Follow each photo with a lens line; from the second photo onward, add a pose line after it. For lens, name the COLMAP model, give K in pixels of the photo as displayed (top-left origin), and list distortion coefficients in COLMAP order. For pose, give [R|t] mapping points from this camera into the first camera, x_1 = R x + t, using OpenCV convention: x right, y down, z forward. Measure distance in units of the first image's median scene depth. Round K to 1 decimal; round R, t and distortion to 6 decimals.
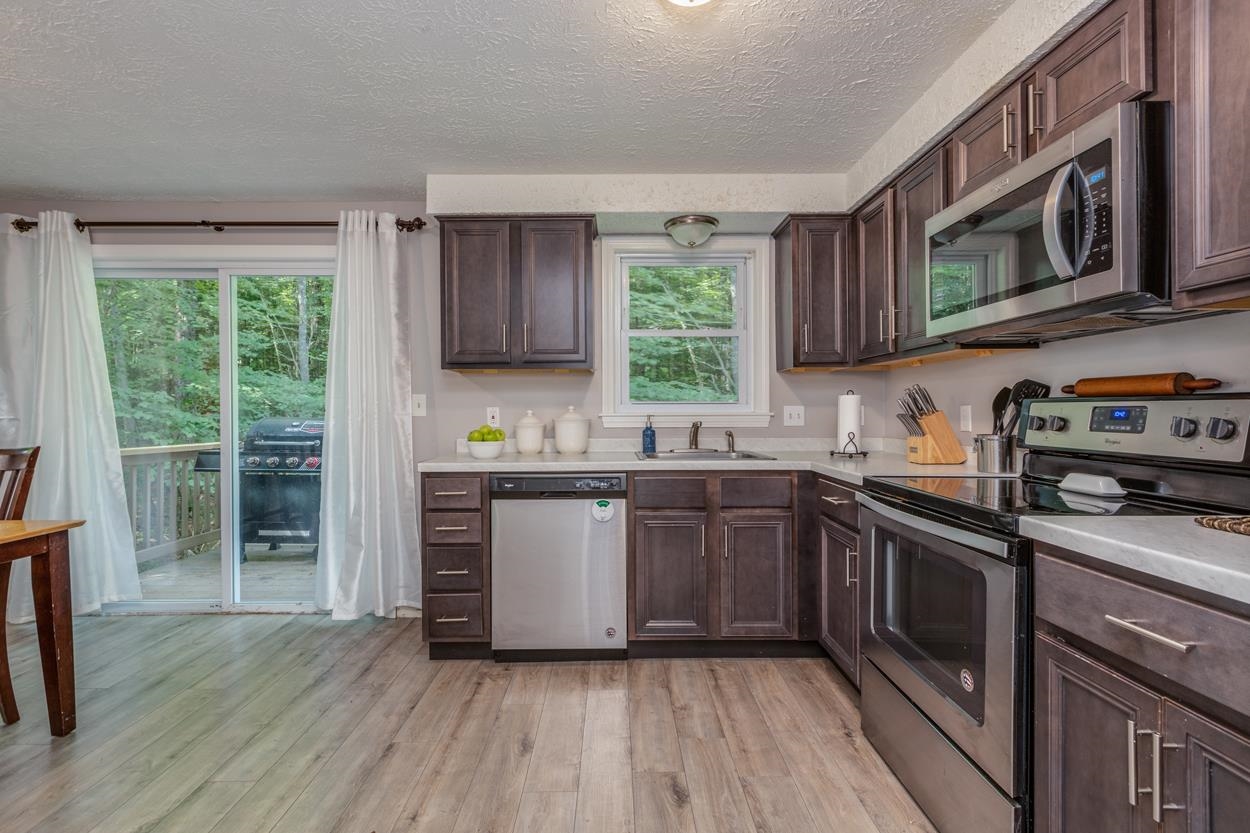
lens RADIAL K [[551.3, 0, 618.2], [0, 551.3, 415.6], [0, 0, 1]] dist [0.002678, -0.001508]
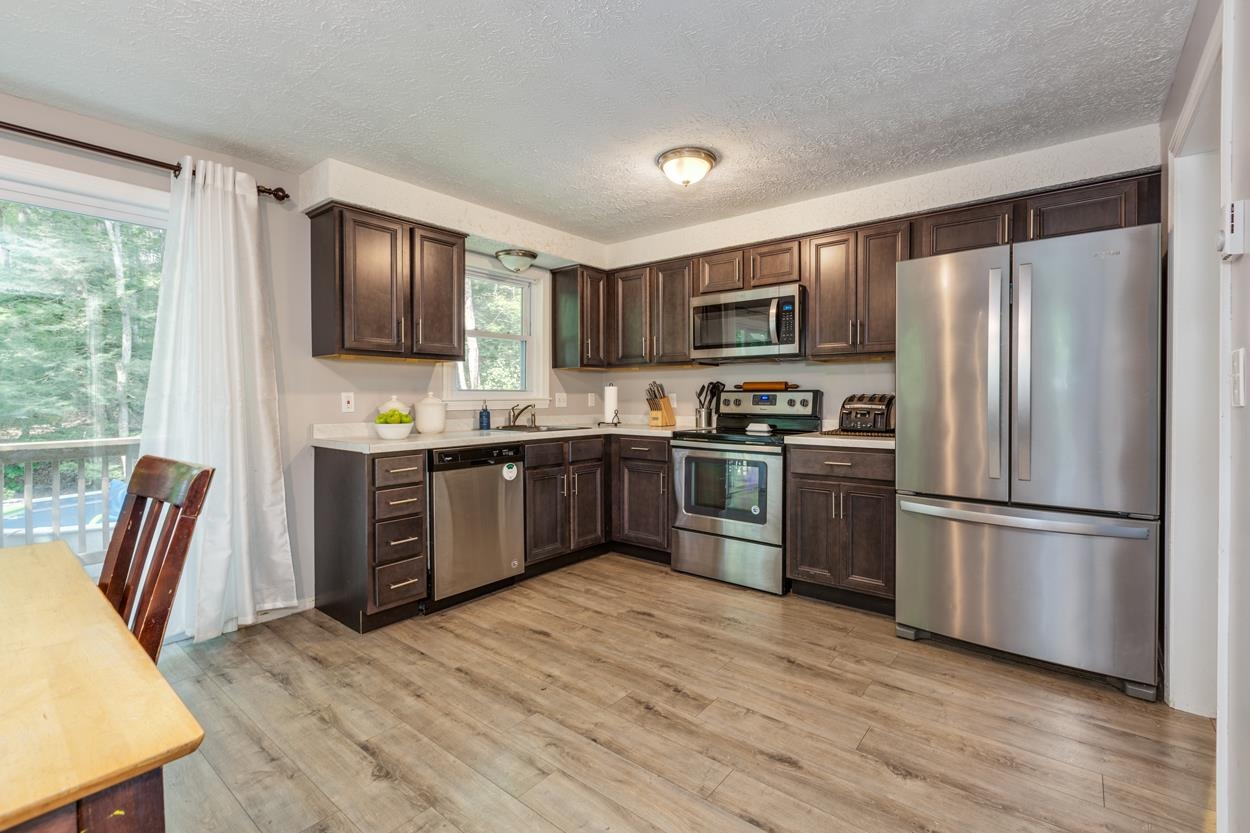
lens RADIAL K [[551.3, 0, 617.9], [0, 551.3, 403.6], [0, 0, 1]] dist [0.002678, -0.001508]
pose [[0.648745, -0.007126, 0.760973, -0.795758], [0.005901, 0.999973, 0.004334, 0.005109], [-0.760983, 0.001679, 0.648769, -0.045094]]
